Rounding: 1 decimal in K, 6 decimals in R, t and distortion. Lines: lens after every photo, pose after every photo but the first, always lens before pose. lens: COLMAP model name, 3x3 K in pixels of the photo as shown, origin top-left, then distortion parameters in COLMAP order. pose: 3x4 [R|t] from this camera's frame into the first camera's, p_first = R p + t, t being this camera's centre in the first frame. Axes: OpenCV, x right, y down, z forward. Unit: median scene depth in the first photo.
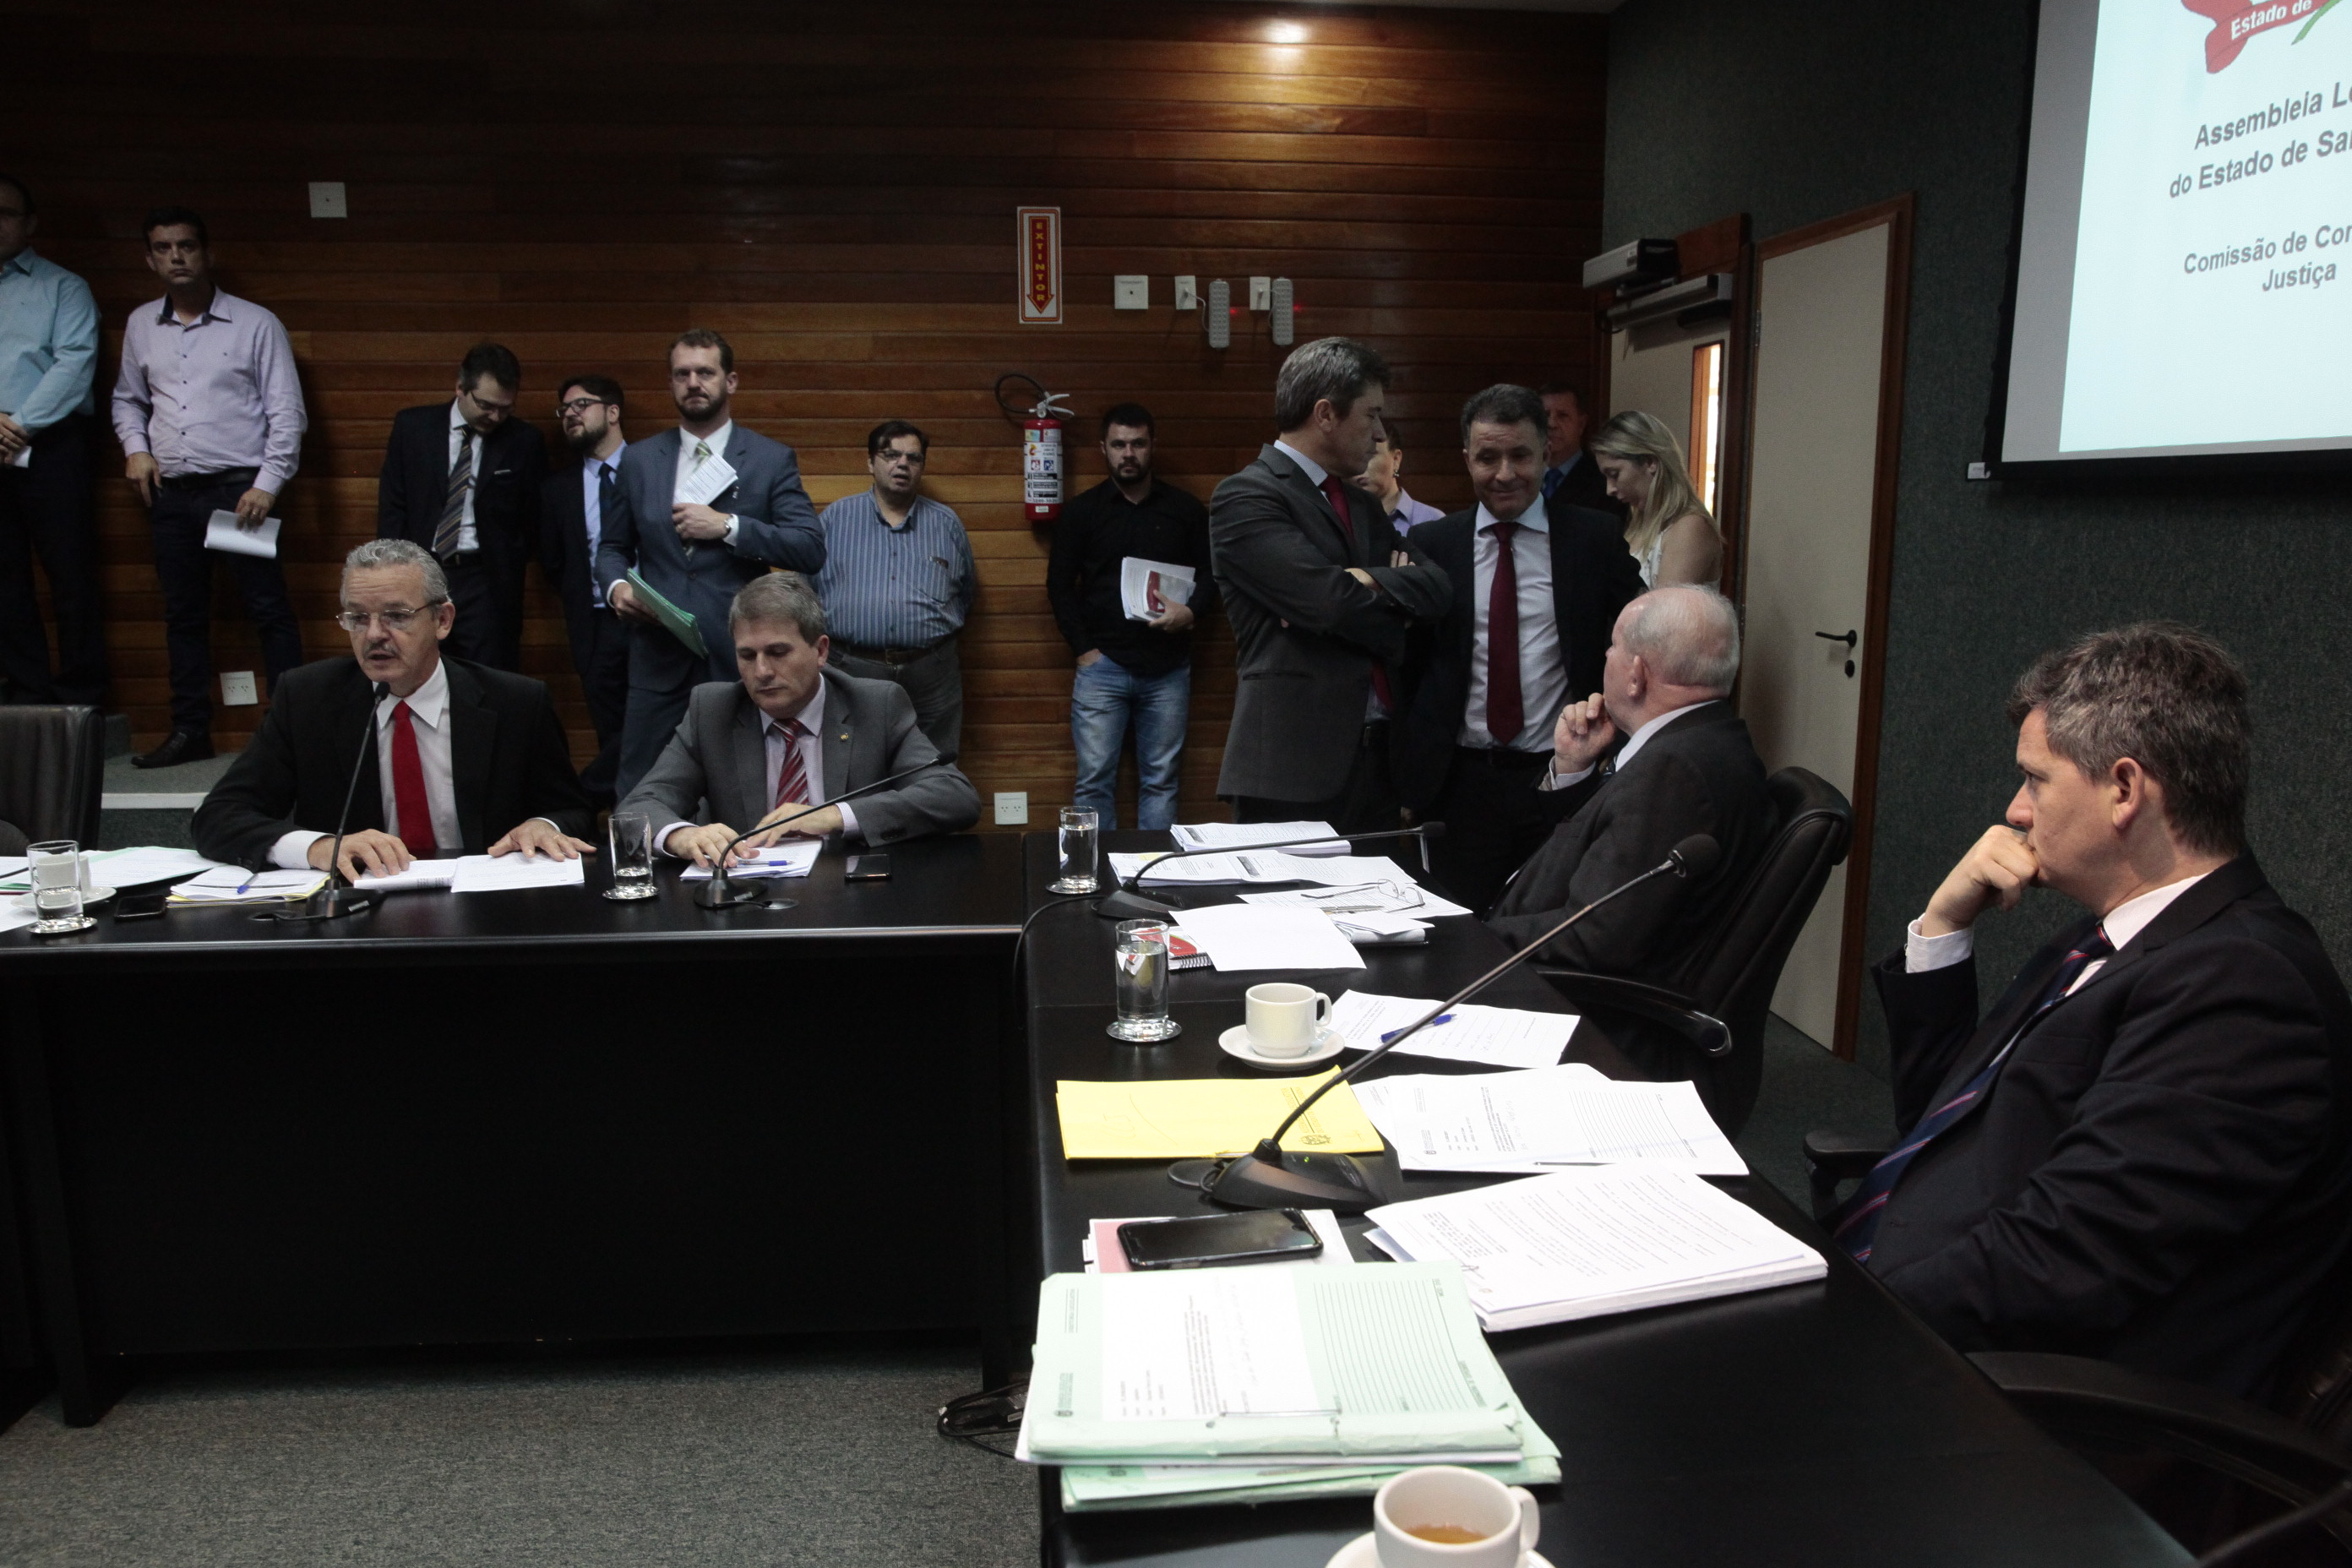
lens RADIAL K [[1695.6, 0, 1157.1], [0, 1695.6, 784.3], [0, 0, 1]] dist [-0.103098, 0.069205]
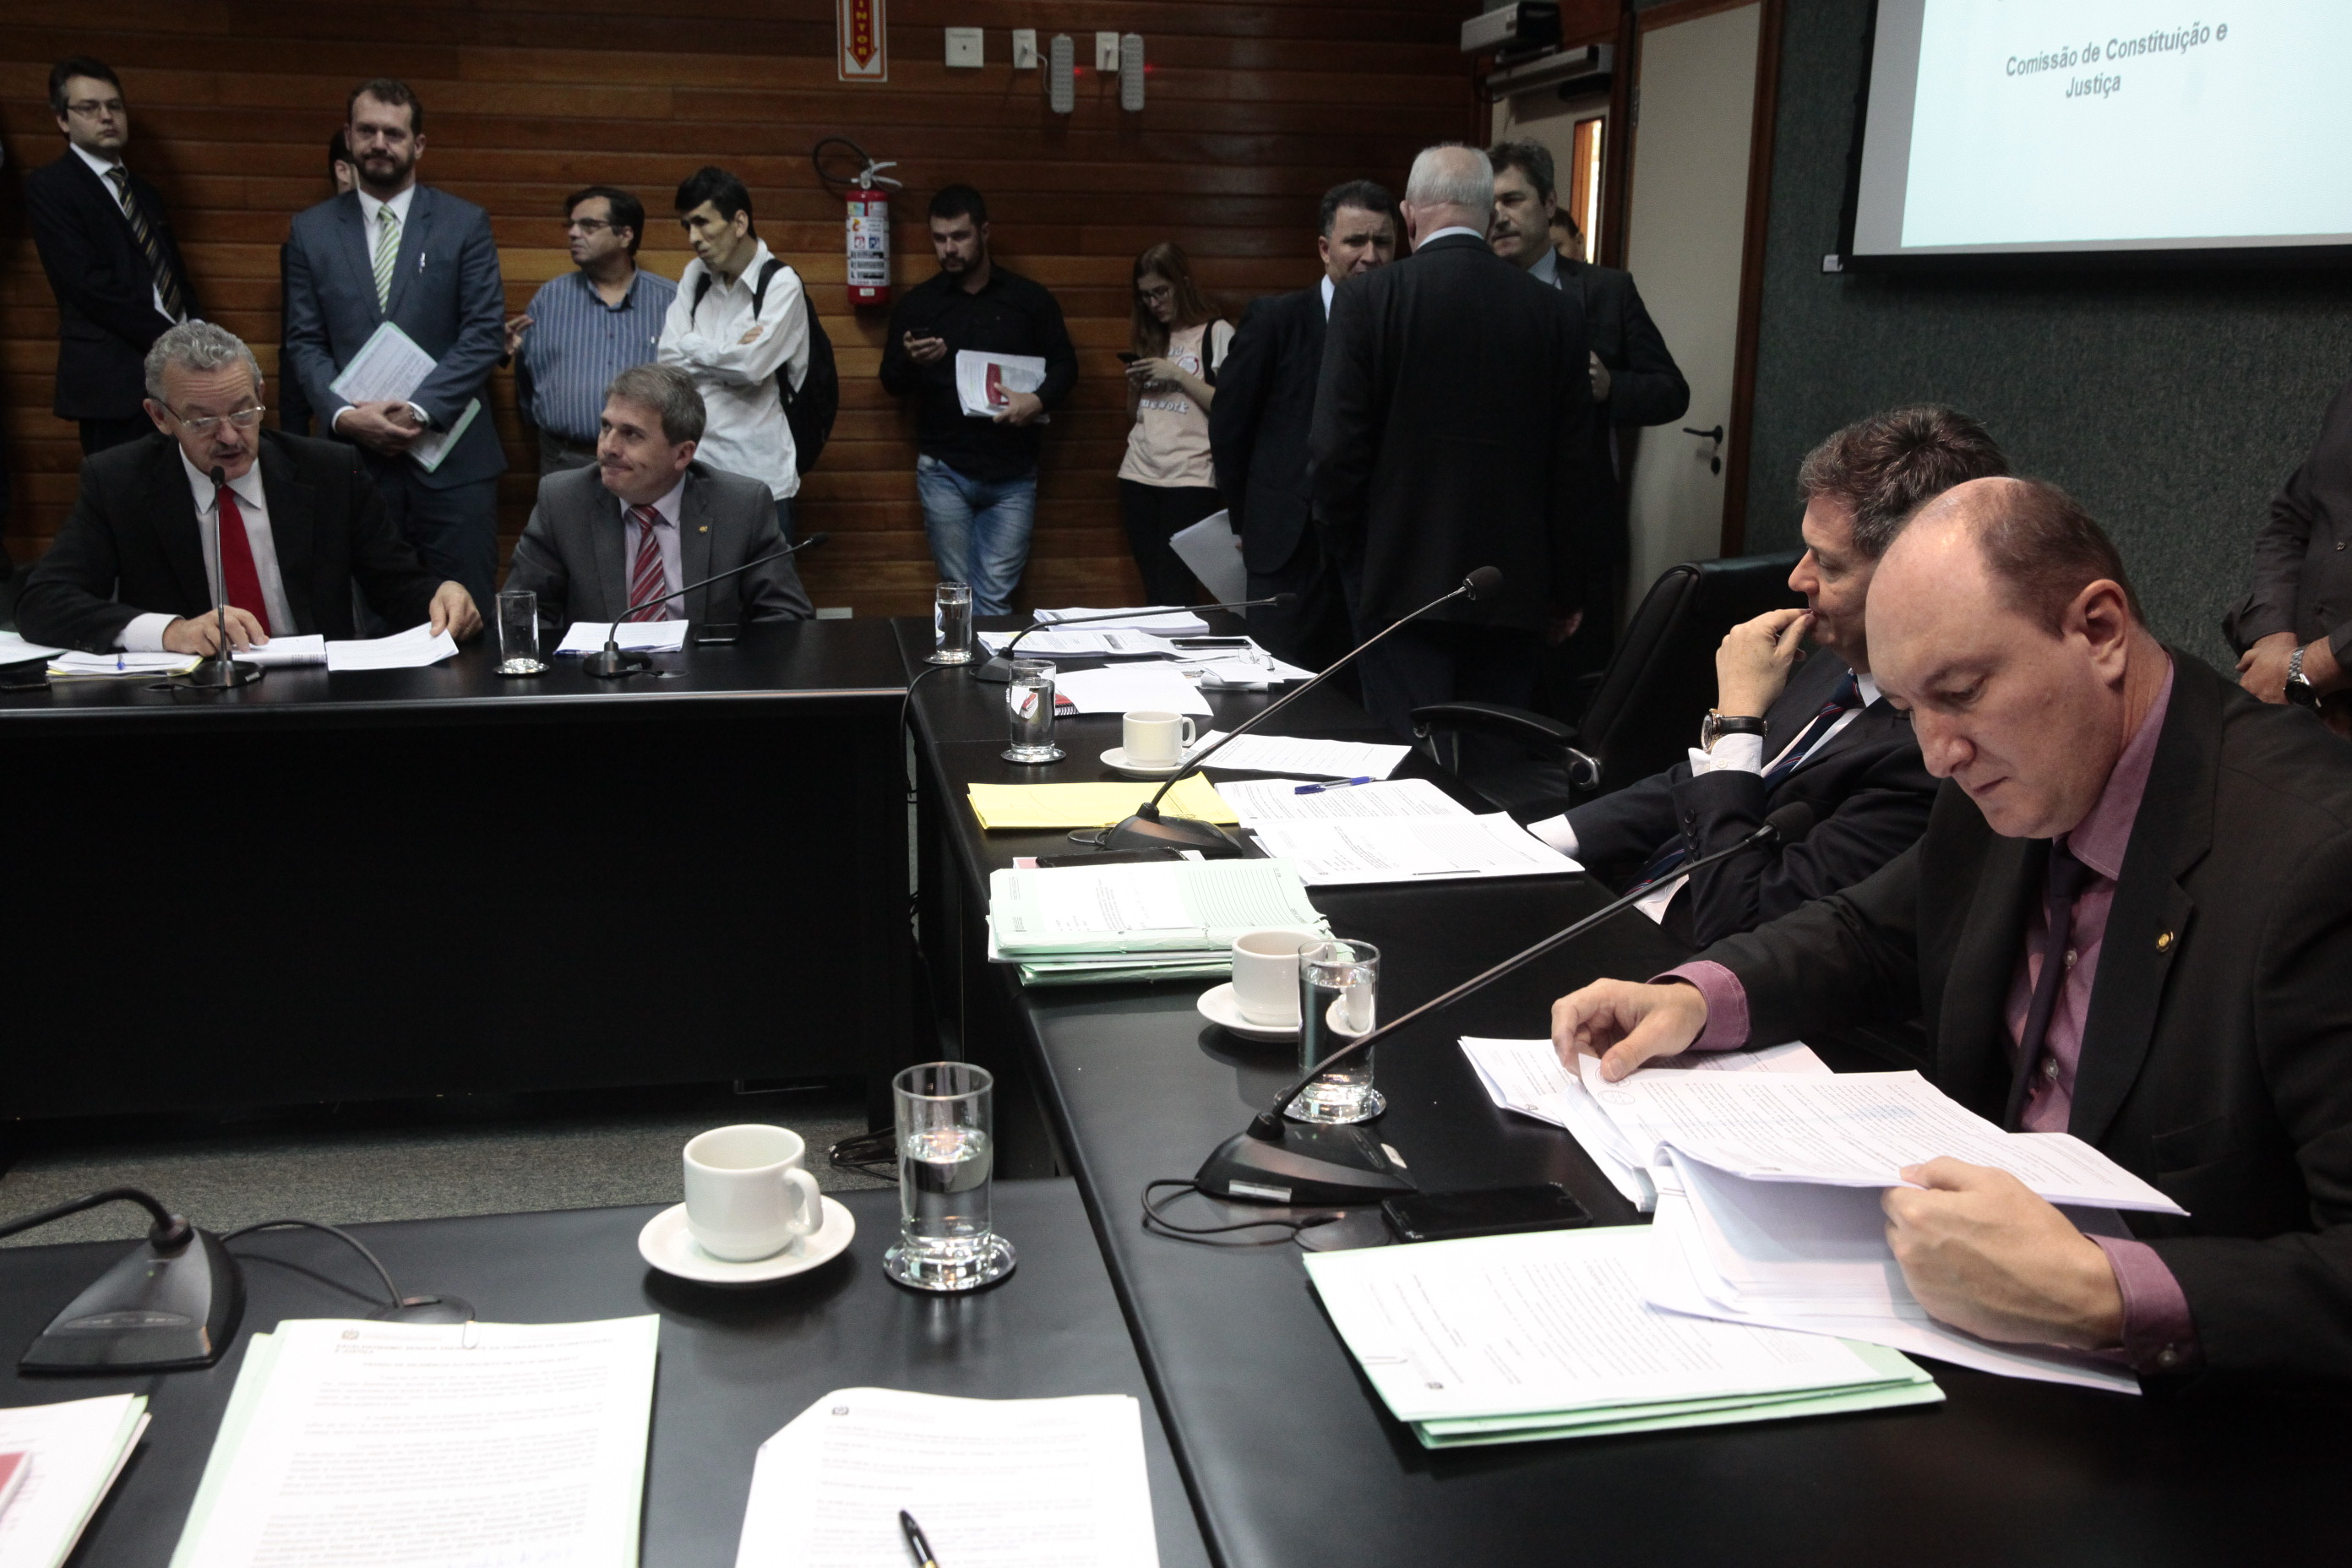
lens RADIAL K [[2097.5, 0, 1176.0], [0, 2097.5, 784.0], [0, 0, 1]] dist [-0.026755, 0.002168]
pose [[0.994972, -0.010017, 0.099647, -0.026026], [0.003028, 0.997539, 0.070047, 0.031334], [-0.100104, -0.069393, 0.992554, -0.210169]]
